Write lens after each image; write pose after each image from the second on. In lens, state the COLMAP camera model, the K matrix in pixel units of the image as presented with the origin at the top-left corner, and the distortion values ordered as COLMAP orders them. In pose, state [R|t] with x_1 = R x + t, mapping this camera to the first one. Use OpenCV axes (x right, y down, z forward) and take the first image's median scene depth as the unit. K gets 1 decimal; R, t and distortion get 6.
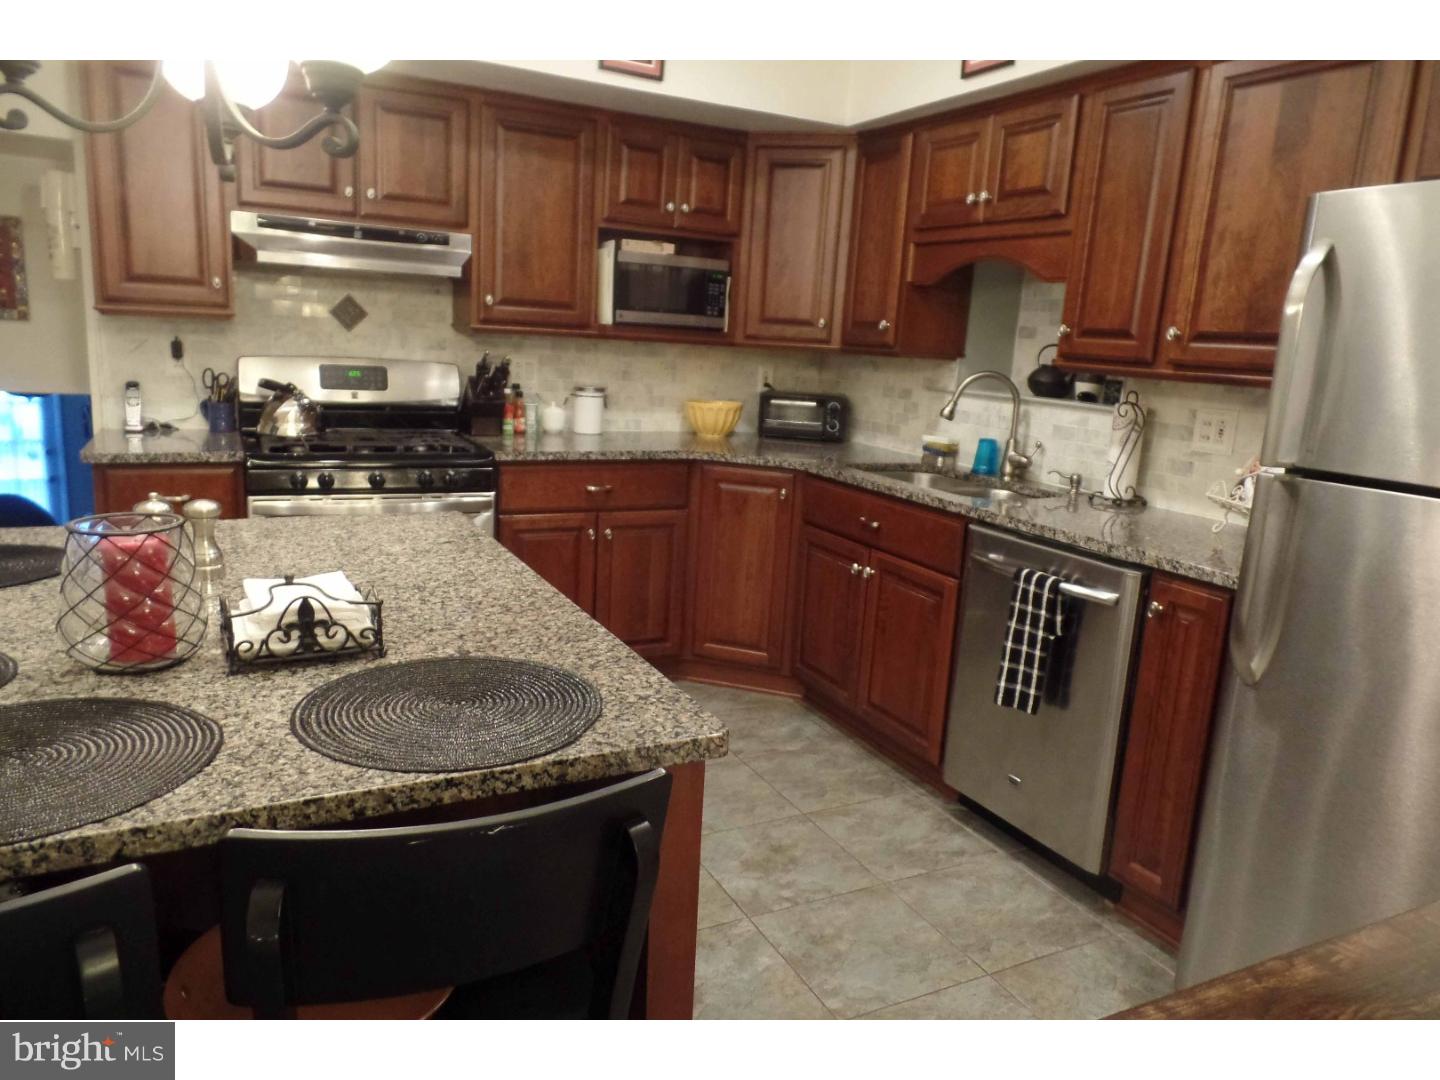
lens RADIAL K [[973.0, 0, 720.0], [0, 973.0, 540.0], [0, 0, 1]] dist [0.004891, -0.035452]
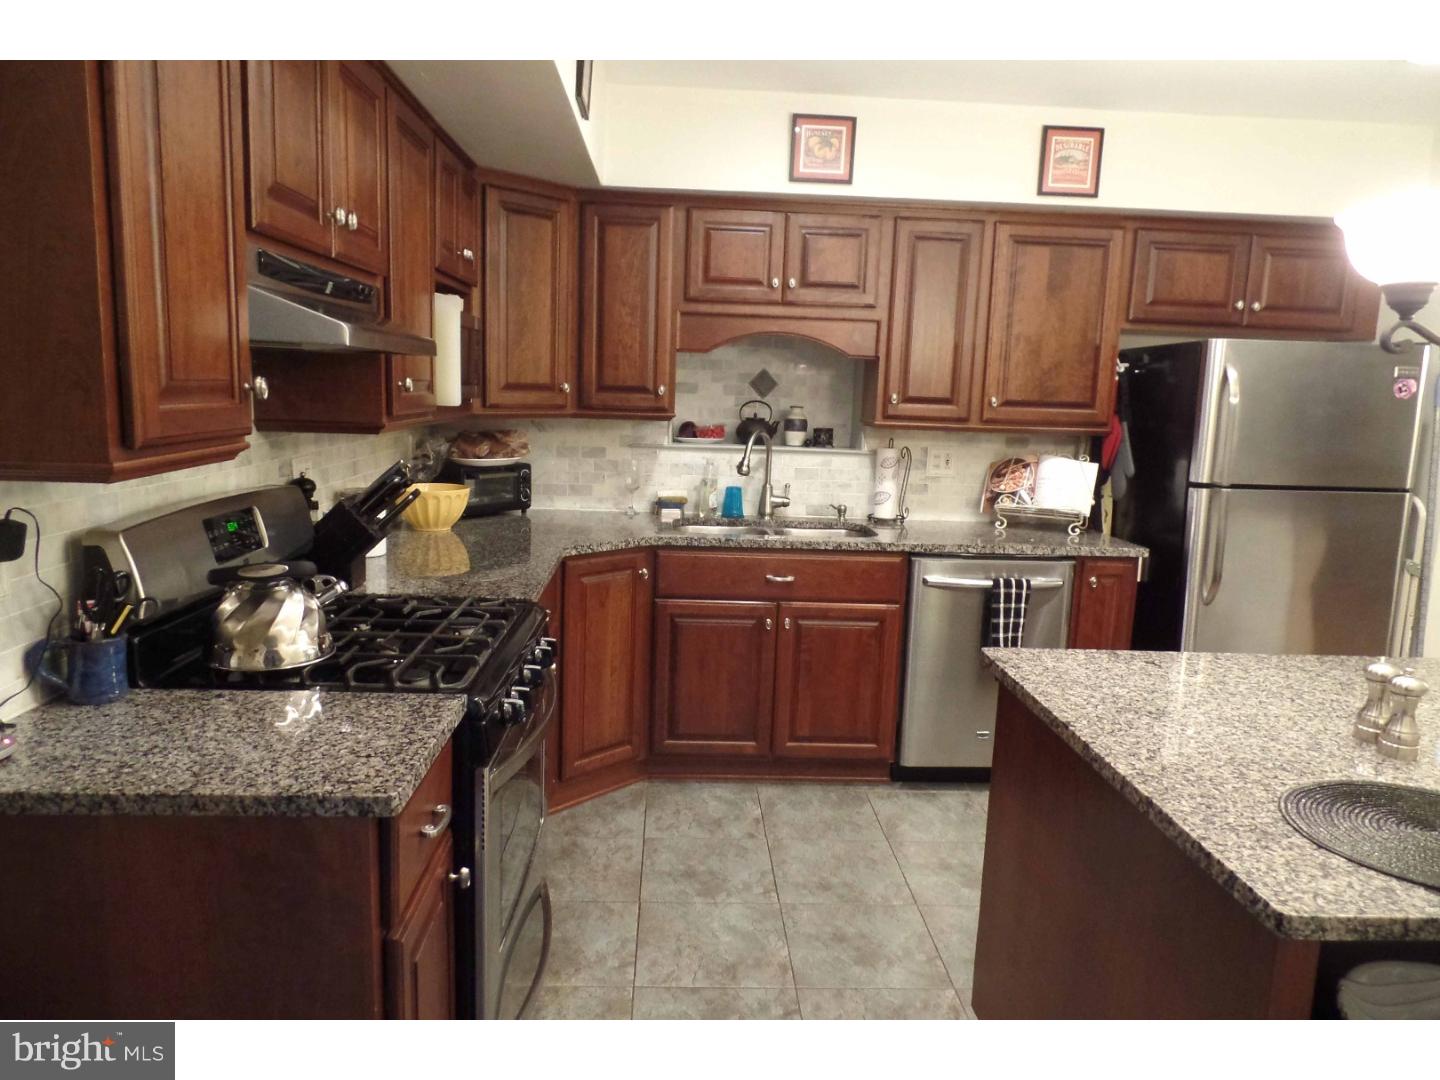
lens RADIAL K [[948.7, 0, 720.0], [0, 948.7, 540.0], [0, 0, 1]] dist [-0.003849, -0.000341]
pose [[0.412455, -0.173320, 0.894338, -0.874178], [0.178068, 0.978135, 0.107437, -0.196976], [-0.893405, 0.114940, 0.434300, 0.647803]]
